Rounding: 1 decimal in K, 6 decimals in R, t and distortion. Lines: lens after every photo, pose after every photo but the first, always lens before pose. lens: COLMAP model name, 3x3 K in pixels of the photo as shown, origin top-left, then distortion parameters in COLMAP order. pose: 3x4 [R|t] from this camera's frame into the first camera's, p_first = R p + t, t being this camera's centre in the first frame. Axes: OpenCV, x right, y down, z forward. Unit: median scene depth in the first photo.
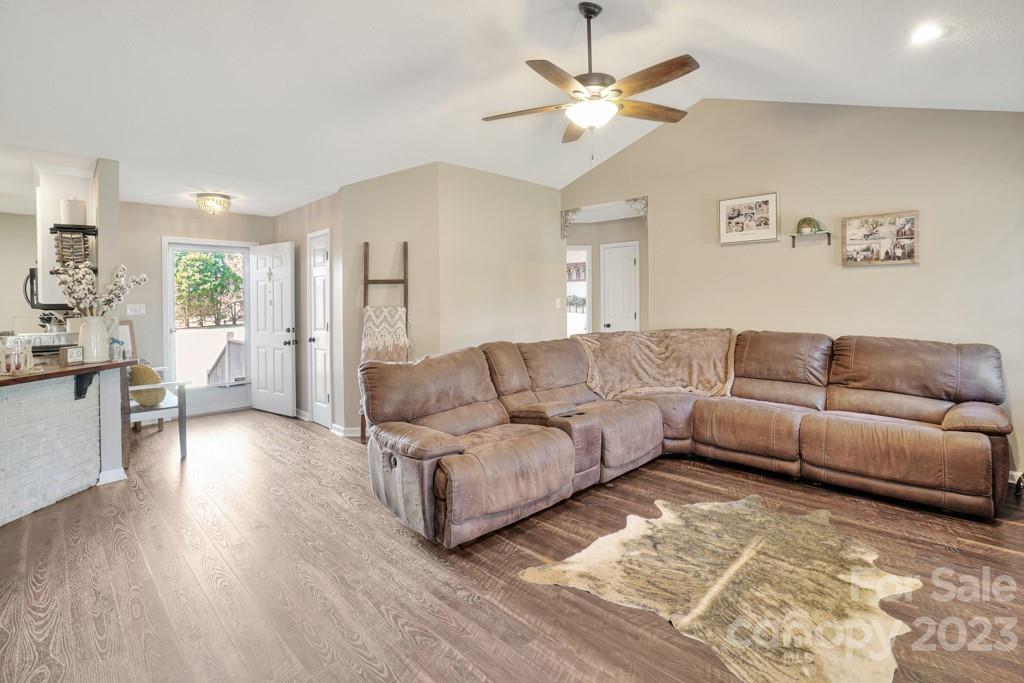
lens RADIAL K [[466.1, 0, 514.0], [0, 466.1, 306.2], [0, 0, 1]] dist [-0.035882, -0.000370]
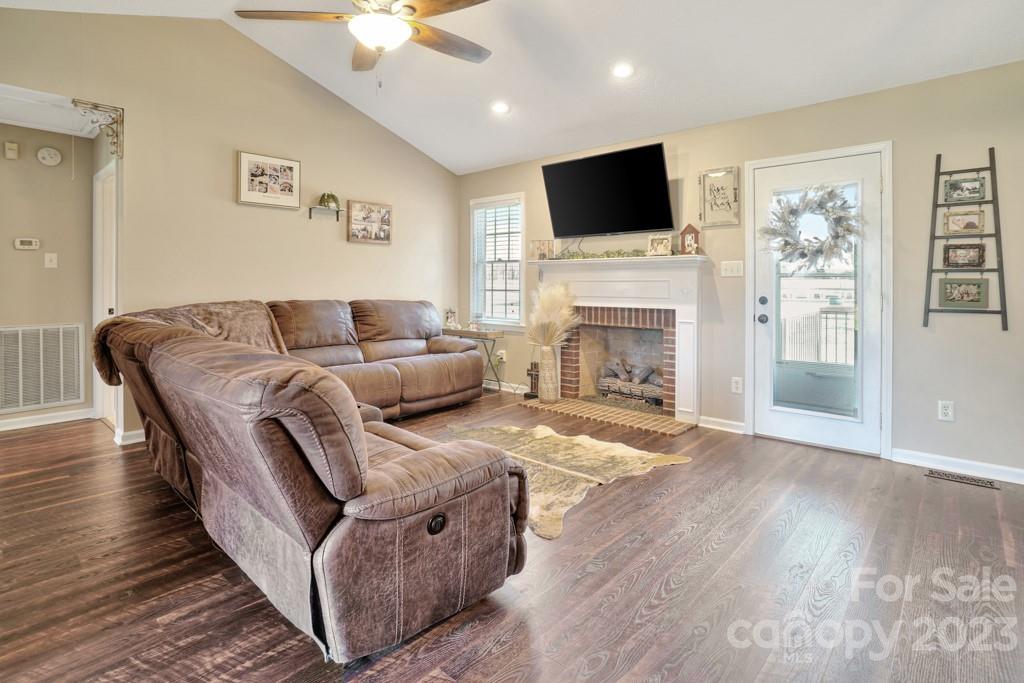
lens RADIAL K [[508.4, 0, 502.8], [0, 508.4, 288.0], [0, 0, 1]] dist [-0.027806, 0.000821]
pose [[-0.008861, -0.000420, 0.999961, -0.597671], [0.016244, 0.999868, 0.000564, 0.038829], [-0.999829, 0.016249, -0.008853, 0.638771]]
